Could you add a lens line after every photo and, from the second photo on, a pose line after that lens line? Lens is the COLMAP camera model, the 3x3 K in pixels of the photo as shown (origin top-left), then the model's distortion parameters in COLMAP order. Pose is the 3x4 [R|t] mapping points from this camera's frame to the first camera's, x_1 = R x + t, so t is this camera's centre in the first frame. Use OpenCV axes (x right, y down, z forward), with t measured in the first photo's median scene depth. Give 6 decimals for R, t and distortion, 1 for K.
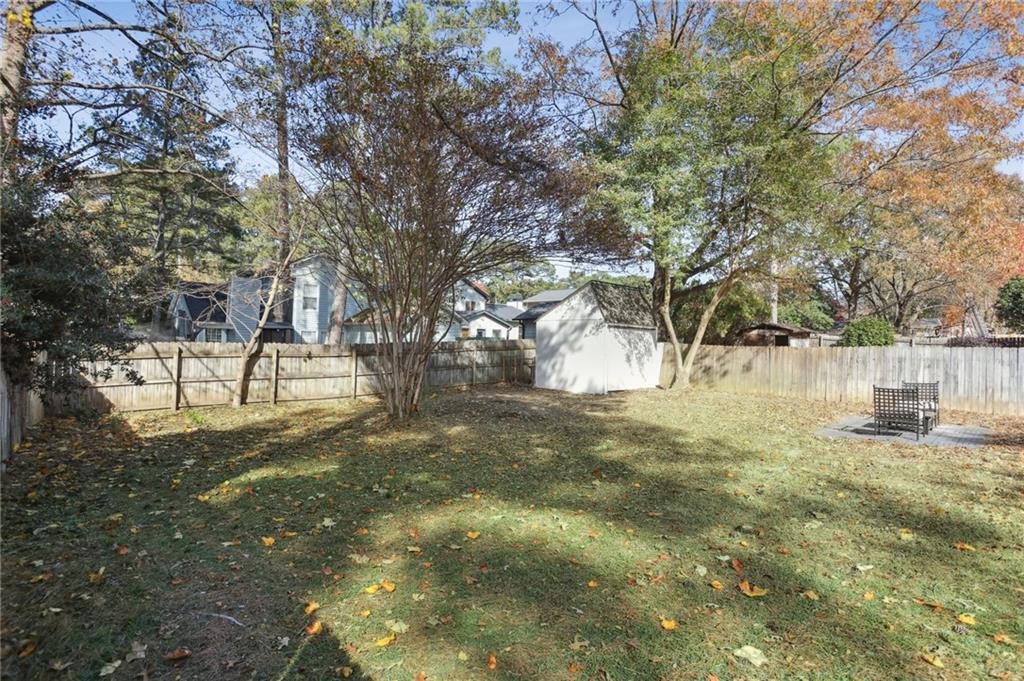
lens RADIAL K [[513.7, 0, 511.3], [0, 513.7, 338.1], [0, 0, 1]] dist [-0.055694, 0.040710]
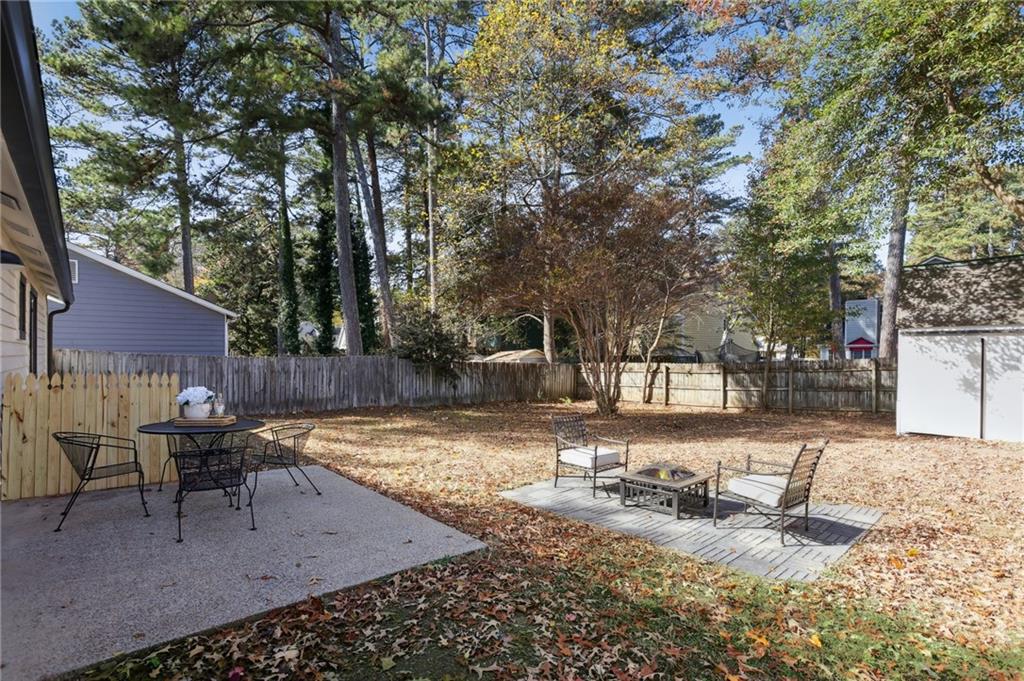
lens RADIAL K [[513.7, 0, 511.3], [0, 513.7, 338.1], [0, 0, 1]] dist [-0.055694, 0.040710]
pose [[-0.019702, -0.055627, -0.998257, 0.824713], [0.010660, 0.998383, -0.055844, 0.012636], [0.999749, -0.011742, -0.019077, 0.481012]]
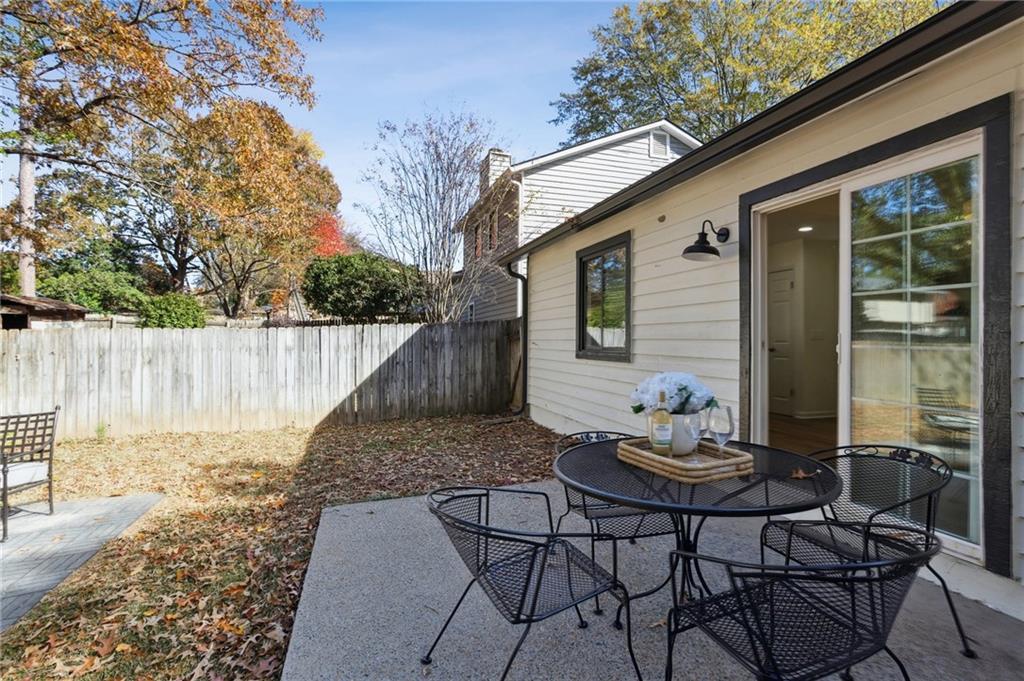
lens RADIAL K [[513.7, 0, 511.3], [0, 513.7, 338.1], [0, 0, 1]] dist [-0.055694, 0.040710]
pose [[0.454126, -0.024868, 0.890590, 0.417507], [0.002023, 0.999637, 0.026882, 0.012621], [-0.890935, -0.010406, 0.454011, 0.312871]]
